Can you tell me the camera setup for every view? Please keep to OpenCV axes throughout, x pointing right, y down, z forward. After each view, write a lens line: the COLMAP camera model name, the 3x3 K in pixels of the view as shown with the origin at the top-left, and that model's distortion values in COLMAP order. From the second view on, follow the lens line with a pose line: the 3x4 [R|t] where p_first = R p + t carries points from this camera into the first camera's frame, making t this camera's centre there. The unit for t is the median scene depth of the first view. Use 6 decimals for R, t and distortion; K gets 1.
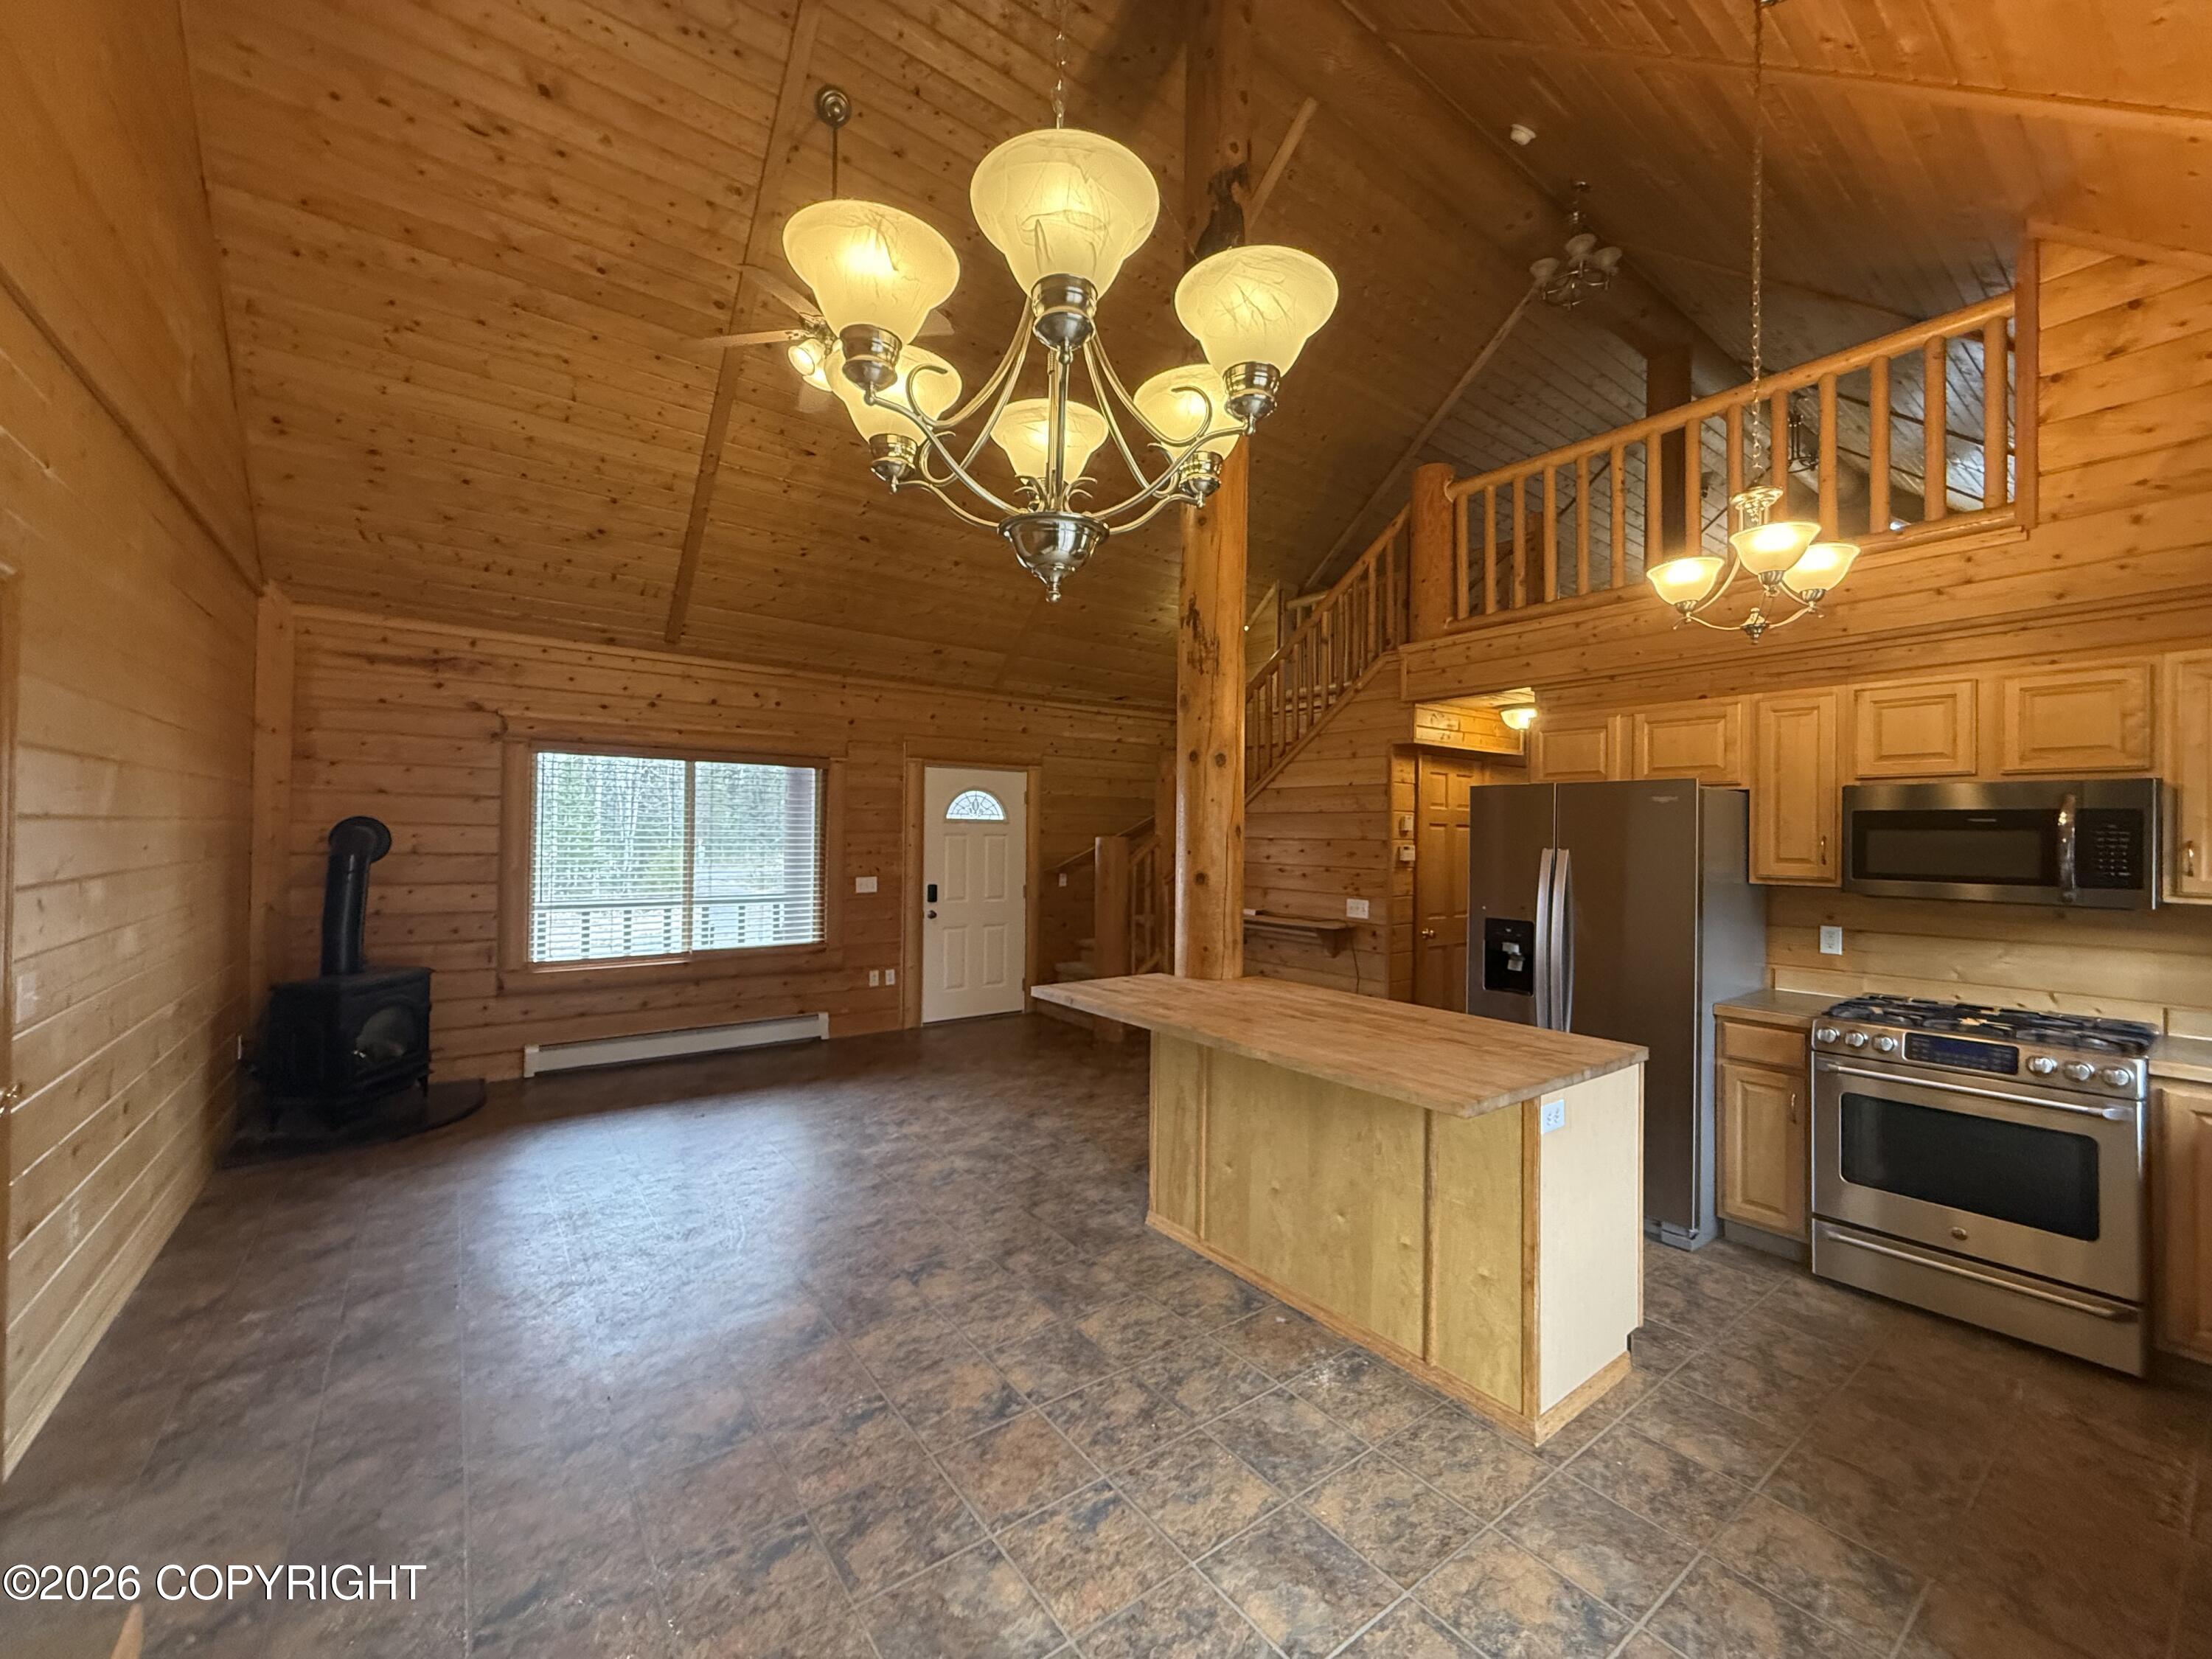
lens RADIAL K [[881.8, 0, 1097.3], [0, 881.8, 824.4], [0, 0, 1]] dist [-0.001722, 0.000060]
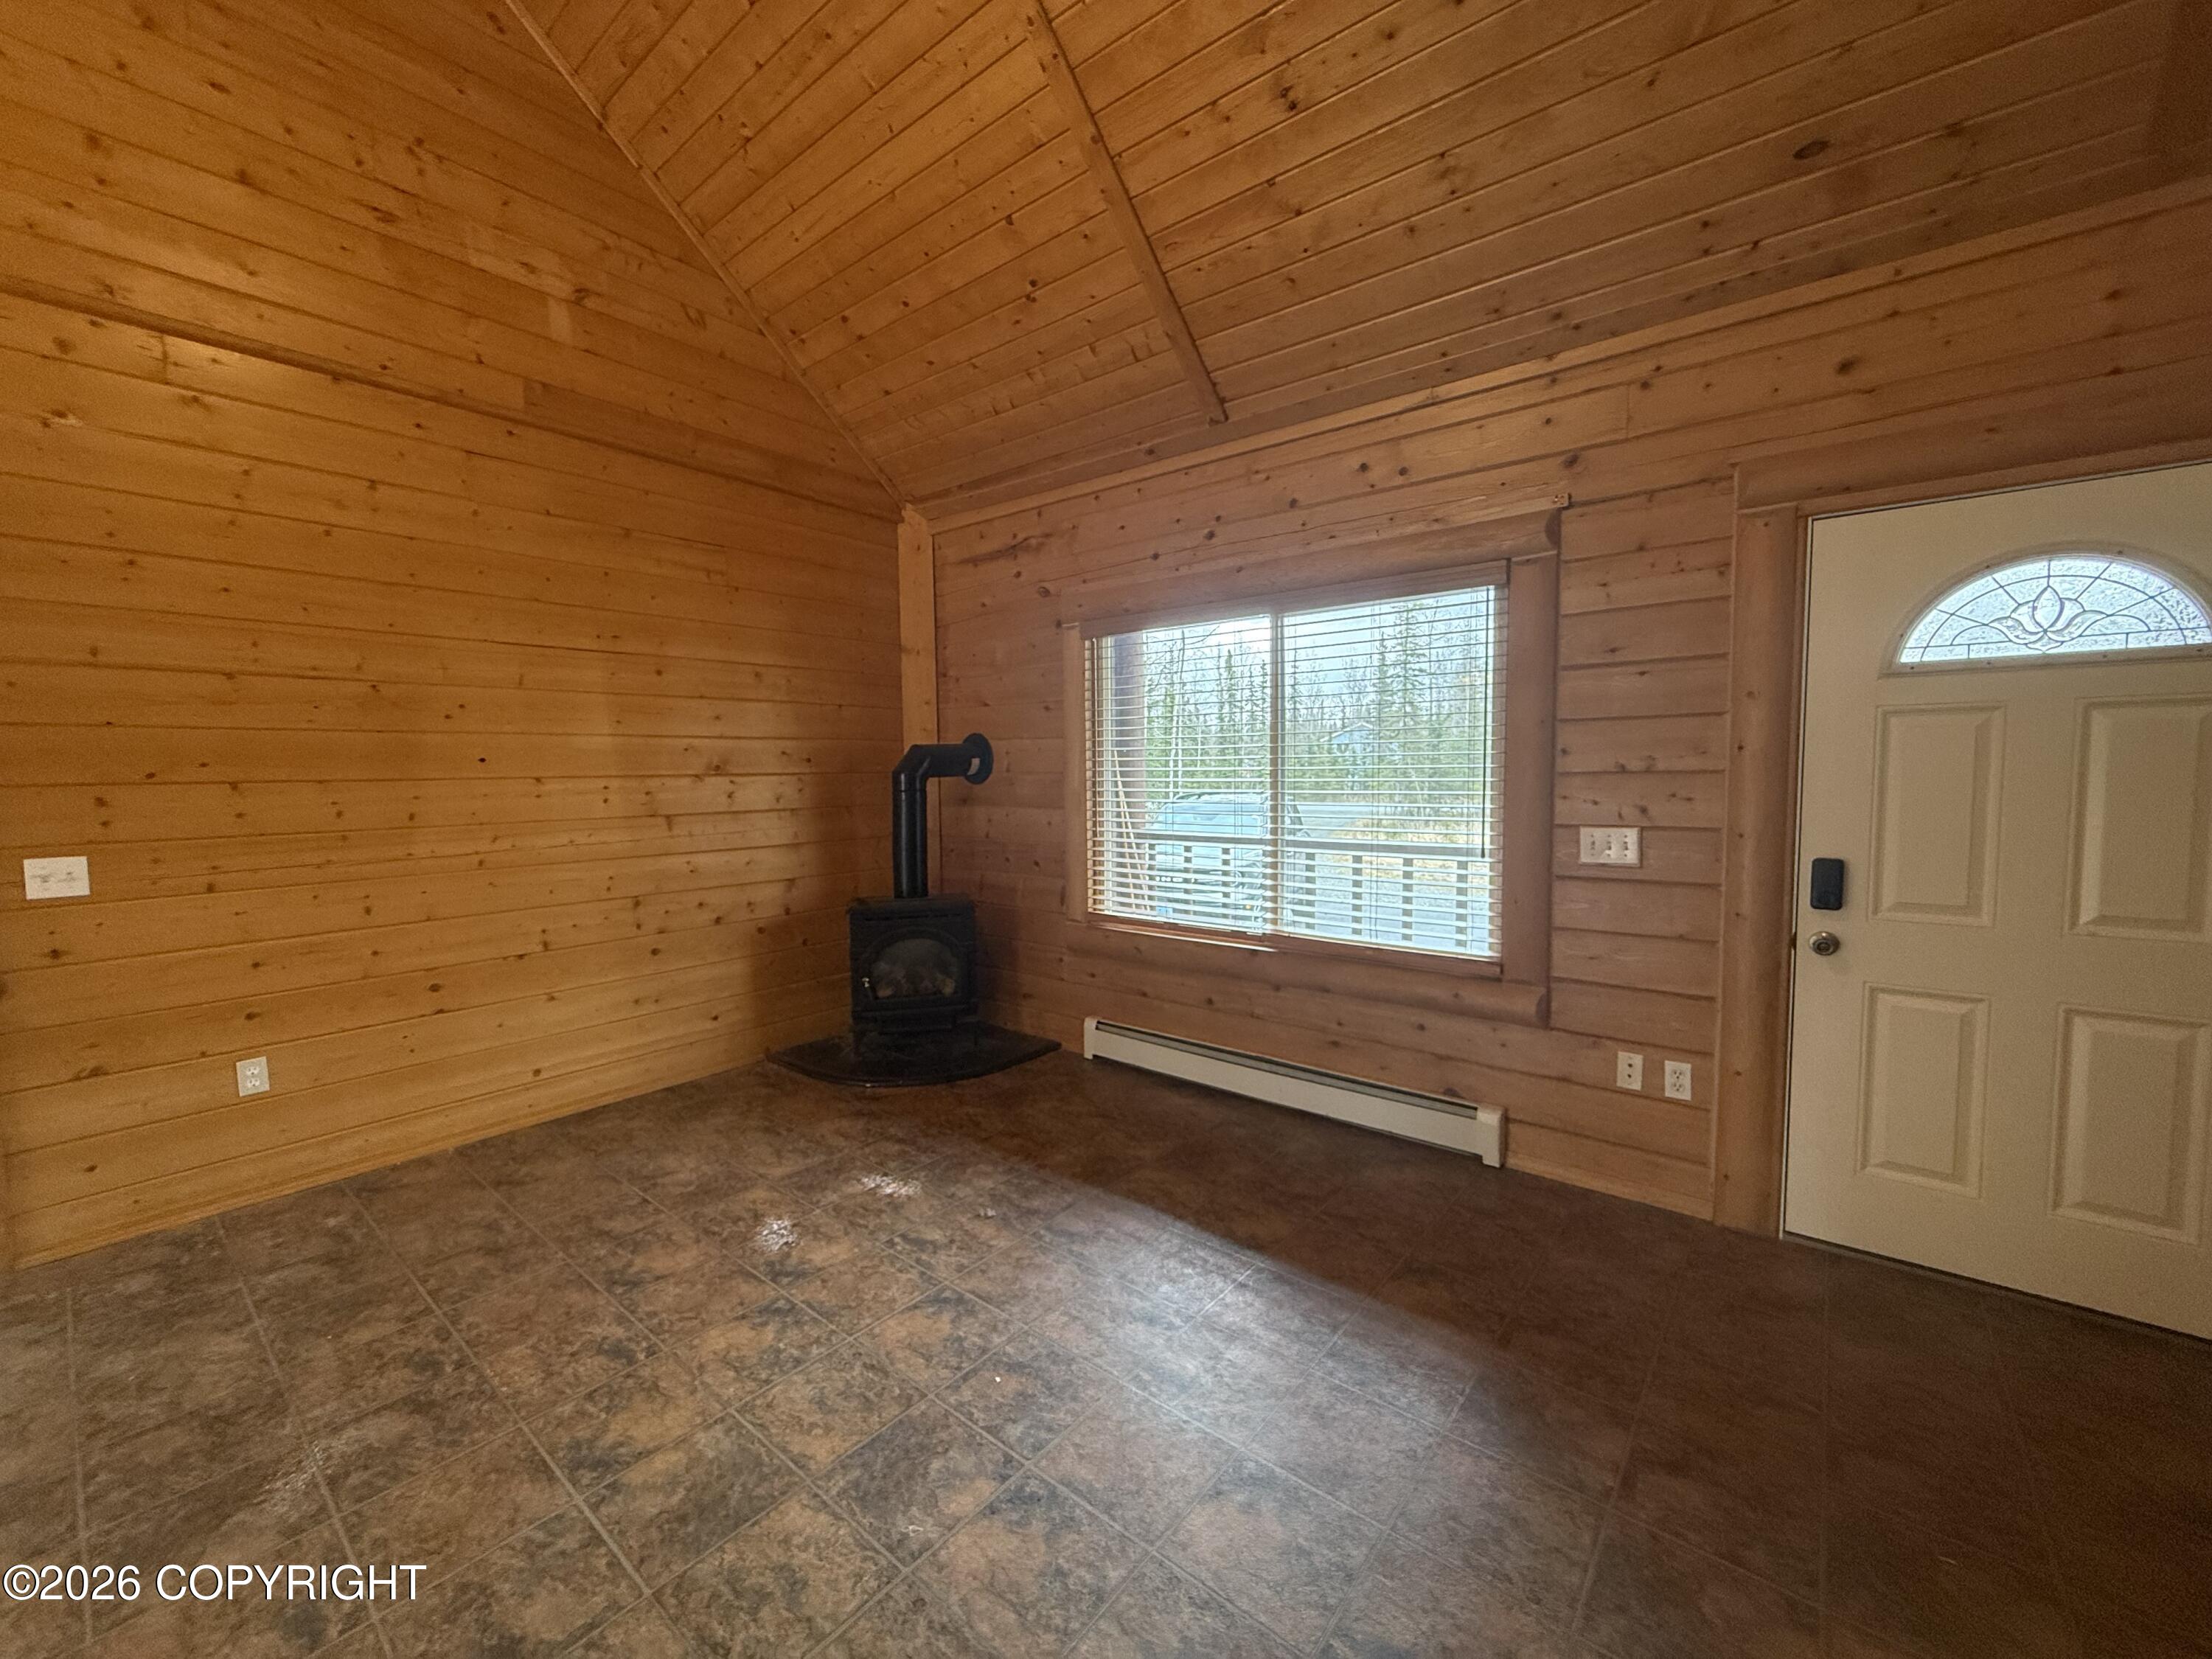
lens RADIAL K [[881.8, 0, 1099.5], [0, 881.8, 831.3], [0, 0, 1]] dist [-0.001722, 0.000060]
pose [[0.241343, 0.055863, -0.968831, 0.094410], [0.025336, 0.997639, 0.063835, 0.031463], [0.970109, -0.039952, 0.239358, 0.731302]]
